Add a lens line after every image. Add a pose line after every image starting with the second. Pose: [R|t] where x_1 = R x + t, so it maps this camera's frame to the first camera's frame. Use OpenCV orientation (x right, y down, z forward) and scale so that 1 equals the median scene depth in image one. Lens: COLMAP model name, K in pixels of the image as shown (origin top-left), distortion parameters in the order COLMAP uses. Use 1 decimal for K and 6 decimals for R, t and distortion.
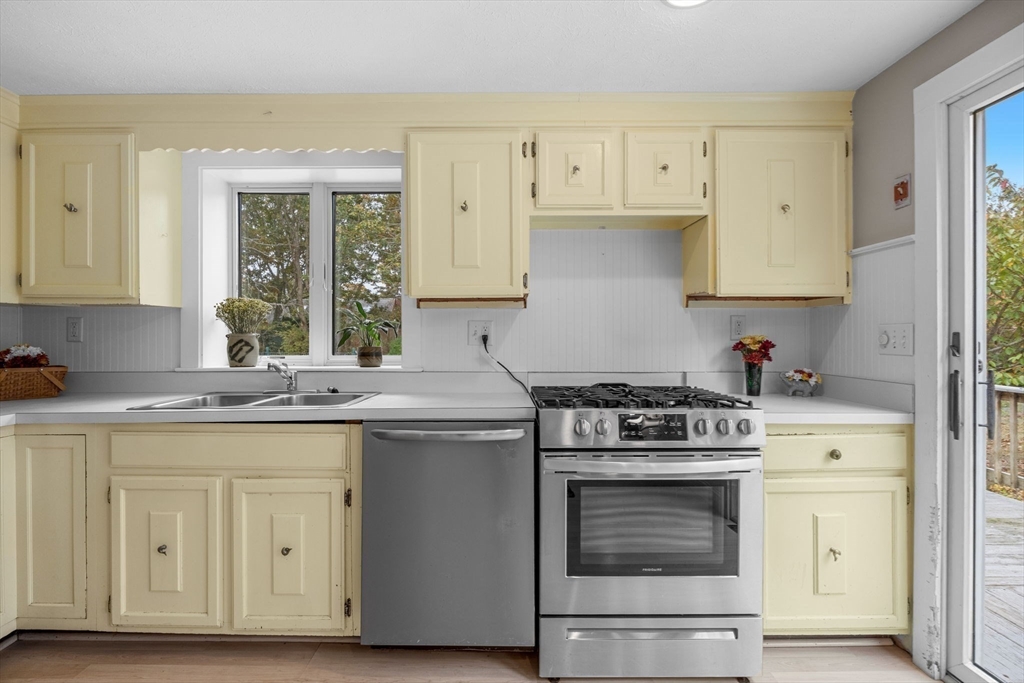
lens RADIAL K [[486.8, 0, 510.3], [0, 486.8, 333.8], [0, 0, 1]] dist [0.007594, -0.005631]
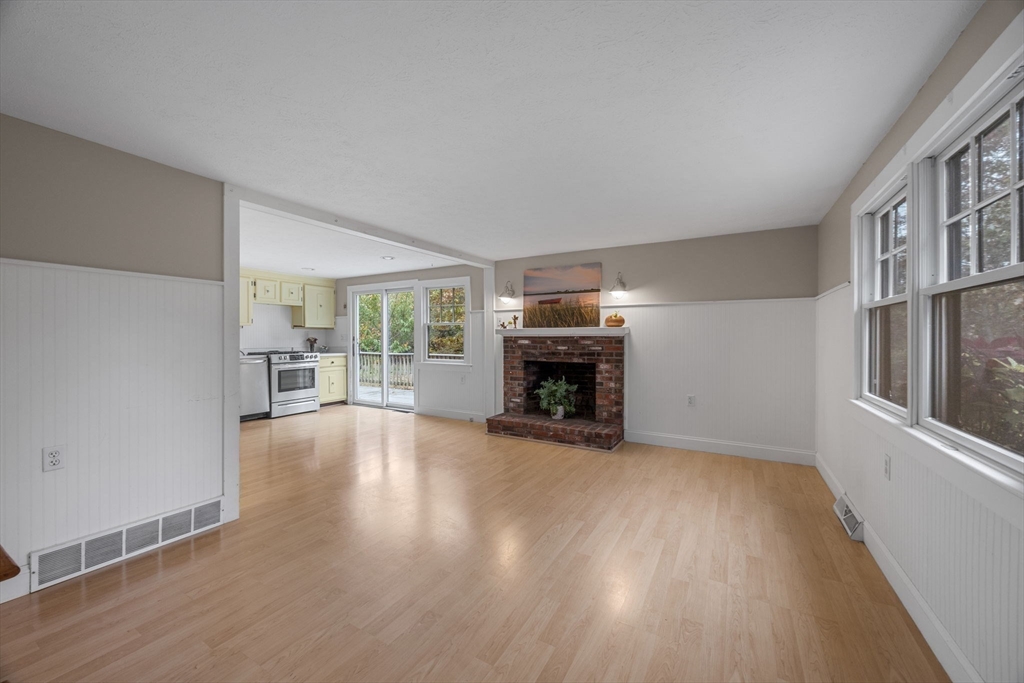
lens RADIAL K [[391.8, 0, 506.5], [0, 391.8, 344.6], [0, 0, 1]] dist [-0.000614, -0.000564]
pose [[0.511602, -0.016413, 0.859066, -1.448533], [-0.004233, 0.999757, 0.021622, -0.009959], [-0.859212, -0.014699, 0.511408, -1.993473]]
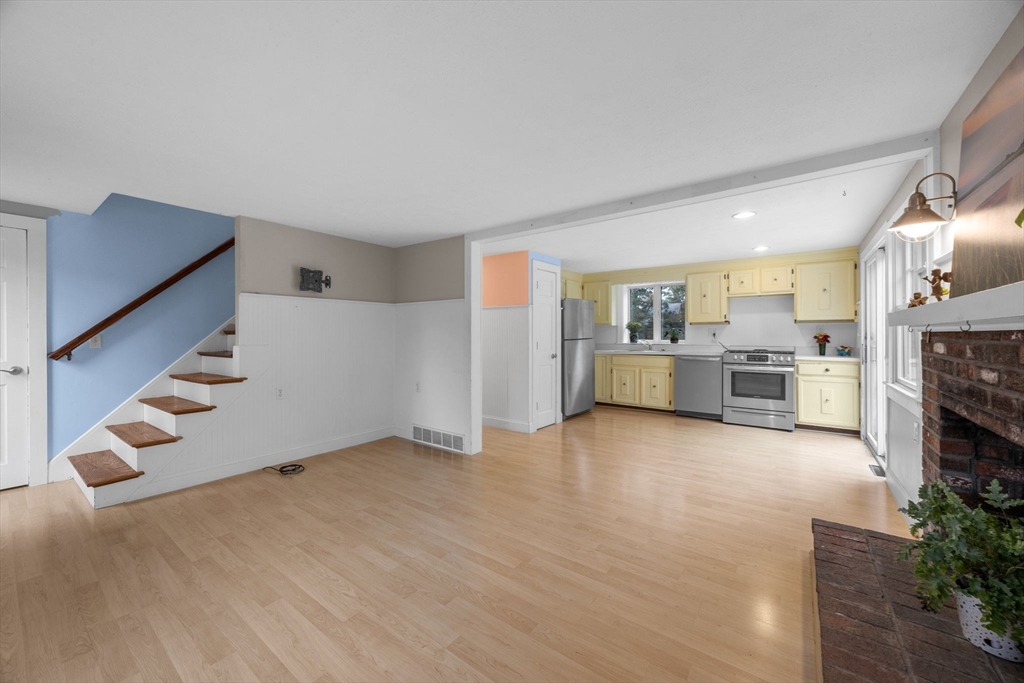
lens RADIAL K [[391.8, 0, 507.0], [0, 391.8, 335.6], [0, 0, 1]] dist [-0.000614, -0.000564]
pose [[0.795962, 0.002211, -0.605342, 0.461468], [0.004045, 0.999952, 0.008972, -0.012017], [0.605333, -0.009590, 0.795915, -2.007955]]
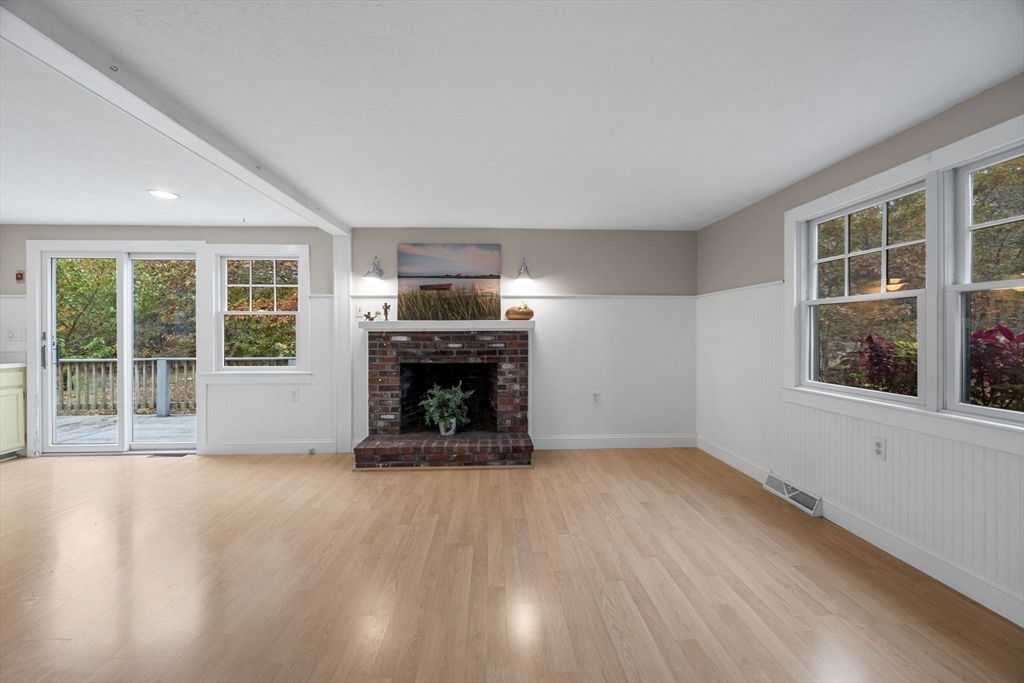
lens RADIAL K [[391.8, 0, 506.9], [0, 391.8, 336.5], [0, 0, 1]] dist [-0.000614, -0.000564]
pose [[-0.037470, -0.008723, 0.999260, -1.168463], [-0.002092, 0.999960, 0.008651, -0.002143], [-0.999296, -0.001766, -0.037486, -1.282530]]
